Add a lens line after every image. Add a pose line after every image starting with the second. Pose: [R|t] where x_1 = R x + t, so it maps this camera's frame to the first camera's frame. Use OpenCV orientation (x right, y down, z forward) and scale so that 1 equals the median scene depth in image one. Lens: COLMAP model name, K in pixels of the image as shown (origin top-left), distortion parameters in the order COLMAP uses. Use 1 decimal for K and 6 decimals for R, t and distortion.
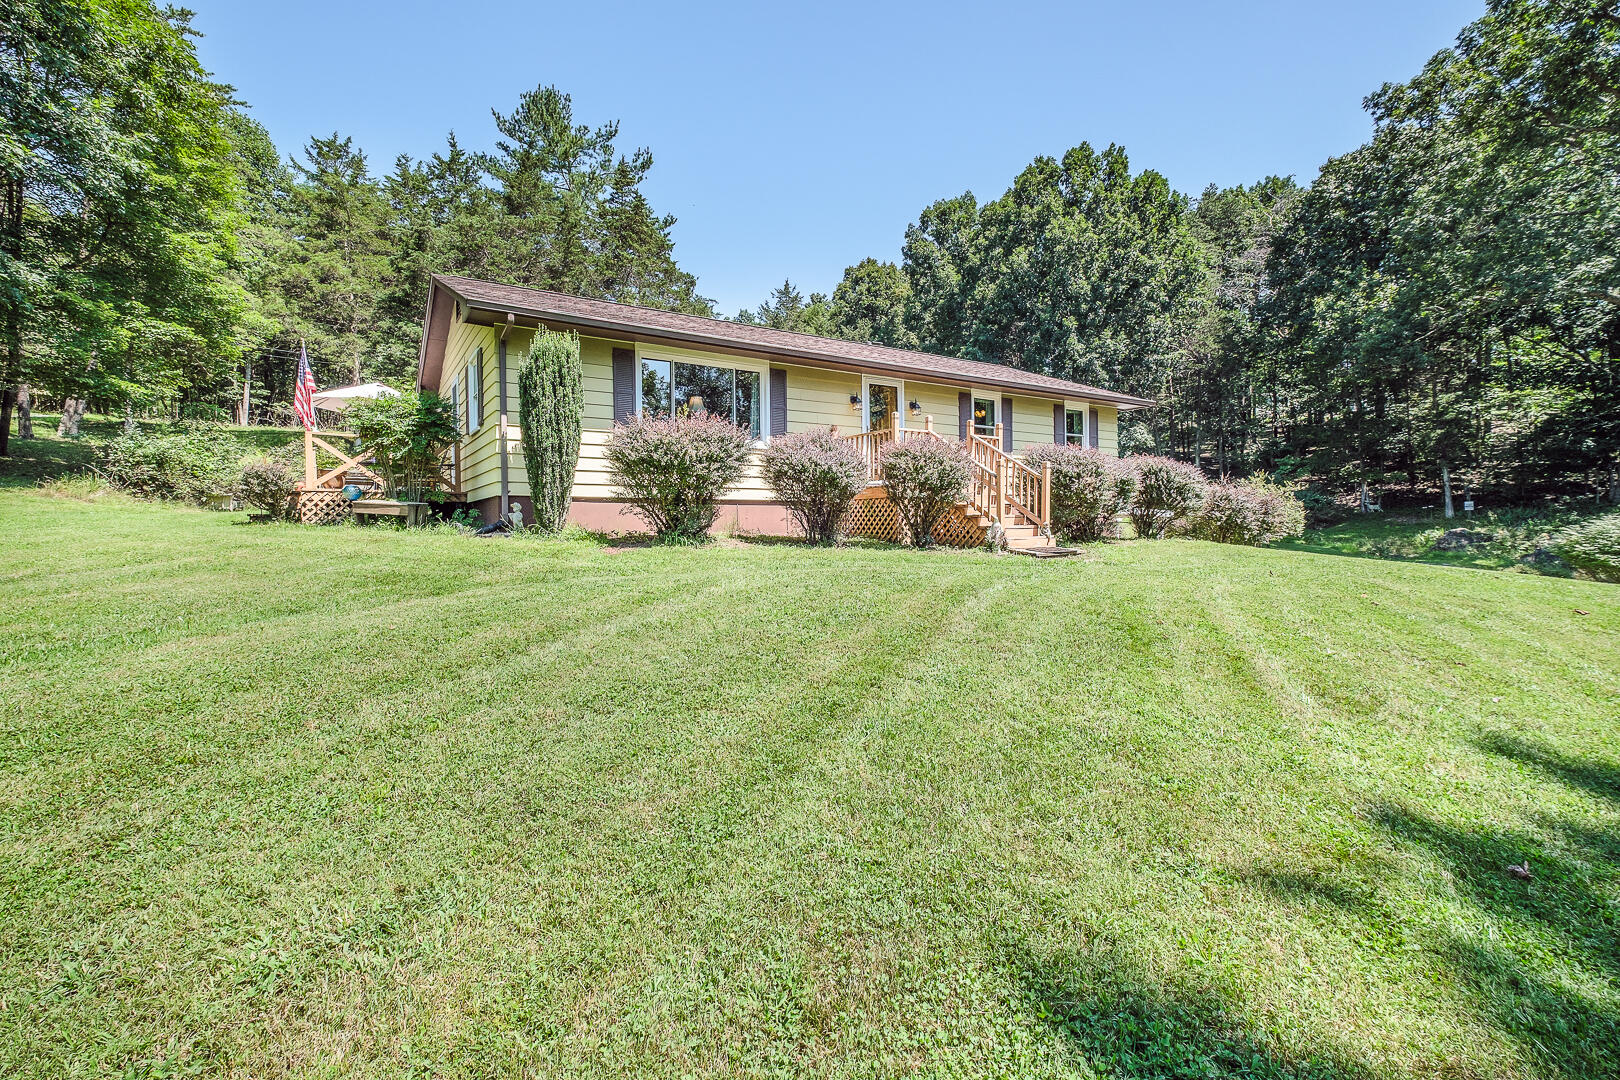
lens RADIAL K [[700.6, 0, 800.2], [0, 700.6, 534.5], [0, 0, 1]] dist [0.013188, -0.000312]
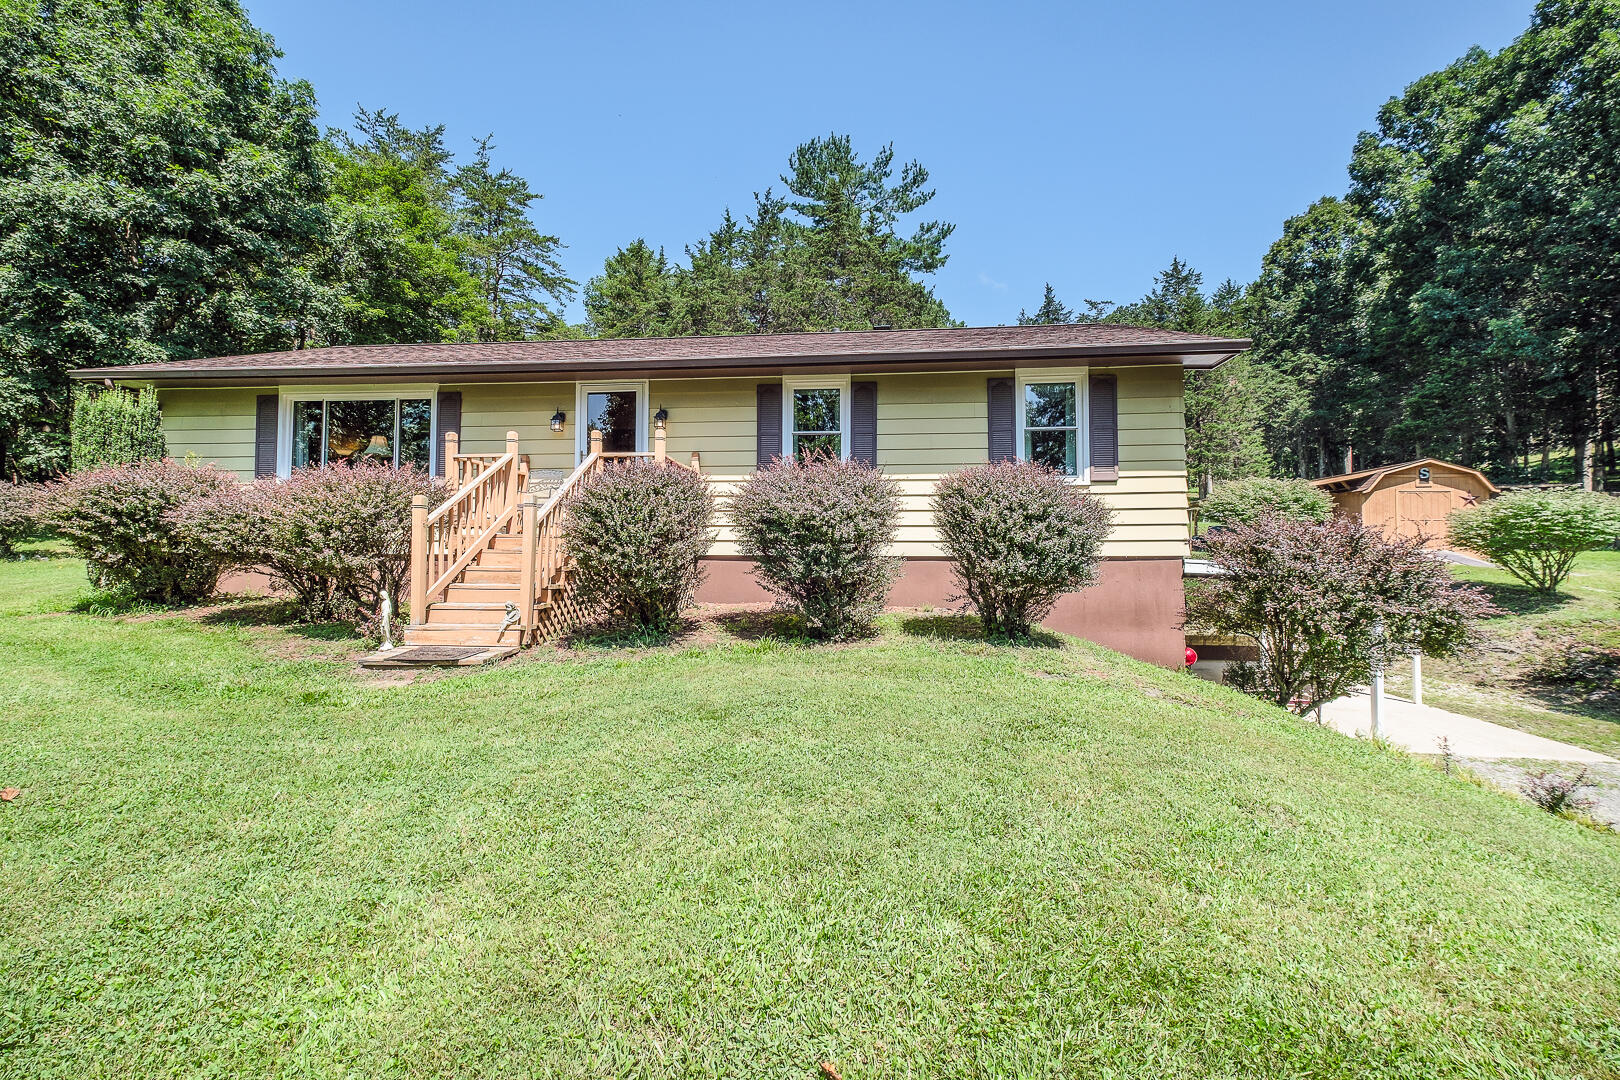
lens RADIAL K [[706.2, 0, 793.8], [0, 706.2, 532.3], [0, 0, 1]] dist [0.013694, -0.000518]
pose [[0.779622, -0.010485, -0.626163, 0.178959], [-0.019847, 0.998944, -0.041439, -0.010673], [0.625936, 0.044735, 0.778590, 0.139701]]
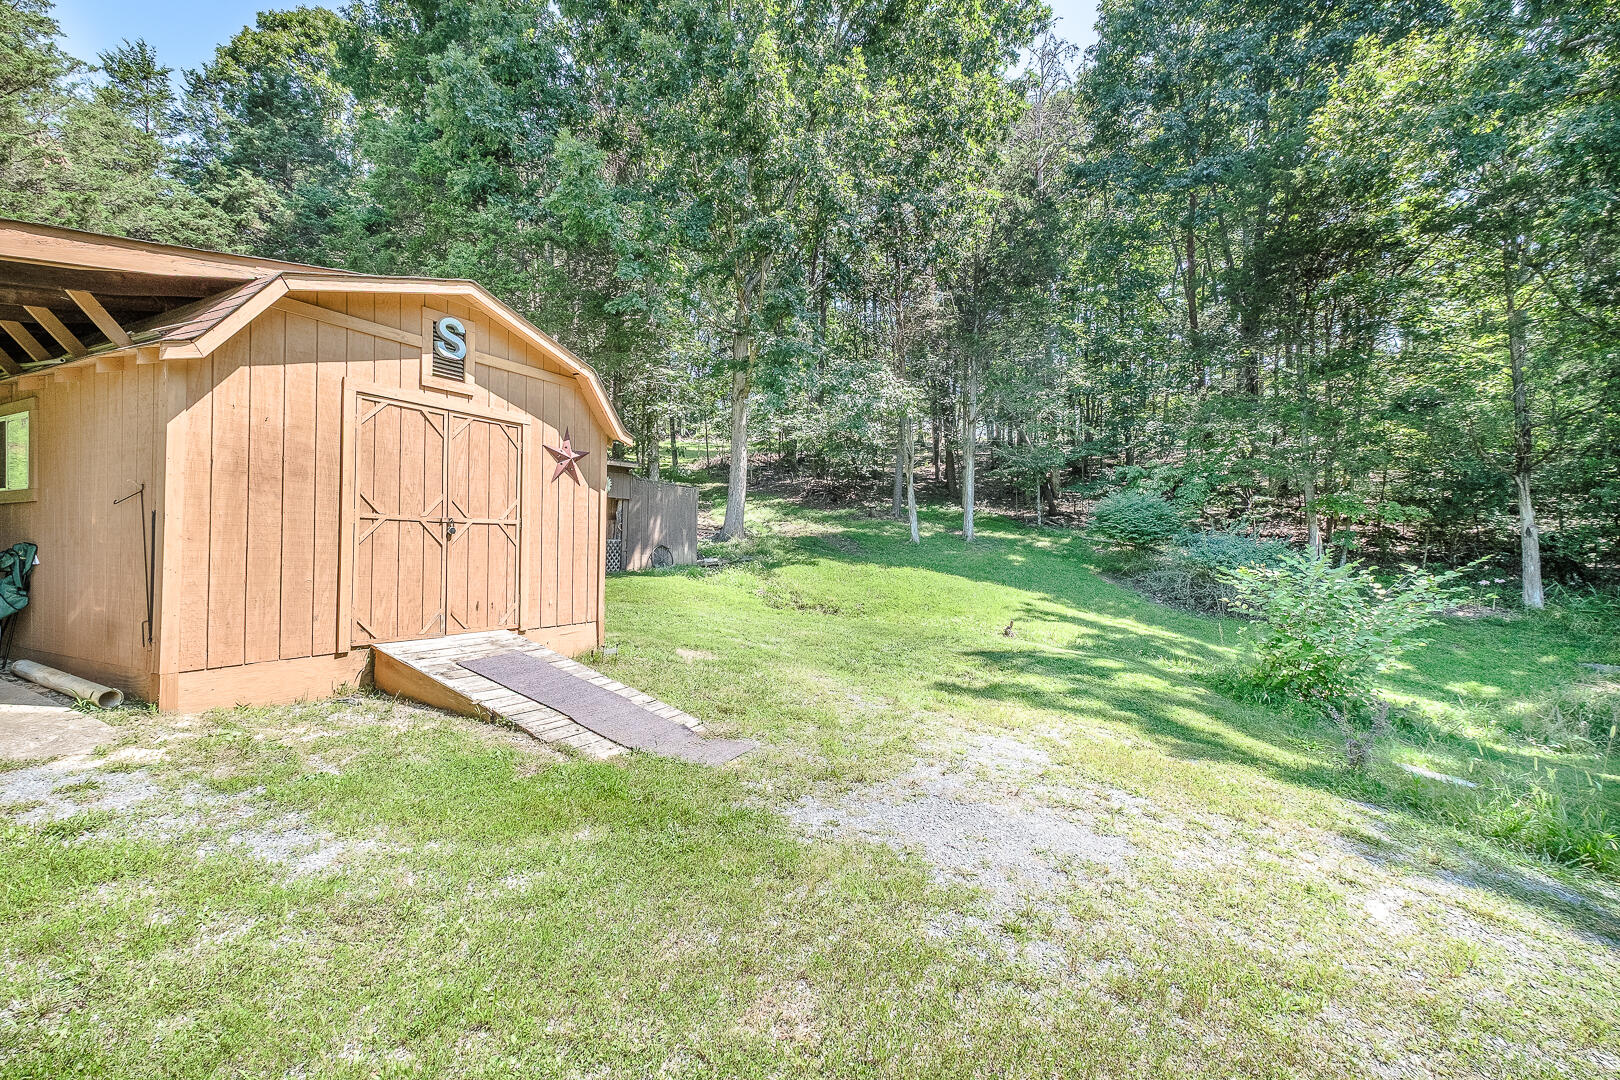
lens RADIAL K [[706.2, 0, 793.8], [0, 706.2, 532.3], [0, 0, 1]] dist [0.013694, -0.000518]
pose [[0.871506, 0.012038, 0.490236, 0.199861], [0.002459, 0.999579, -0.028917, -0.038961], [-0.490378, 0.026407, 0.871110, 0.603974]]
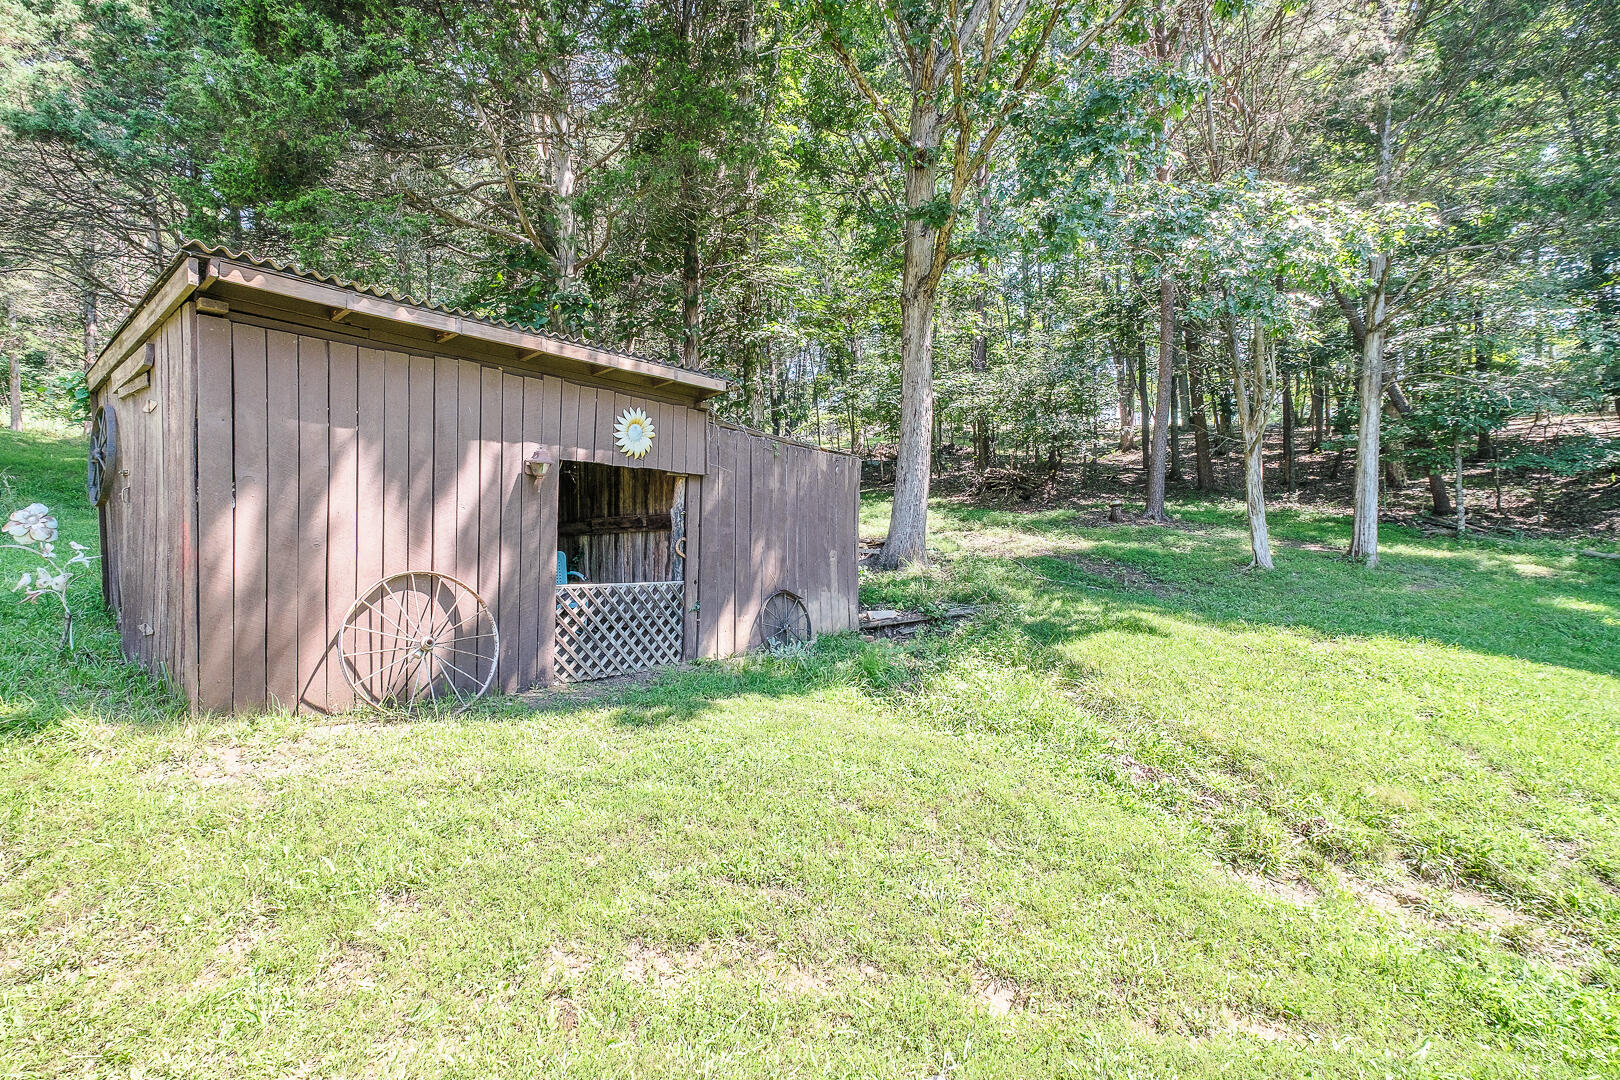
lens RADIAL K [[706.2, 0, 793.8], [0, 706.2, 532.3], [0, 0, 1]] dist [0.013694, -0.000518]
pose [[0.929543, 0.007731, 0.368633, 0.229004], [0.010152, 0.998865, -0.046546, -0.043083], [-0.368574, 0.047009, 0.928409, 0.697044]]
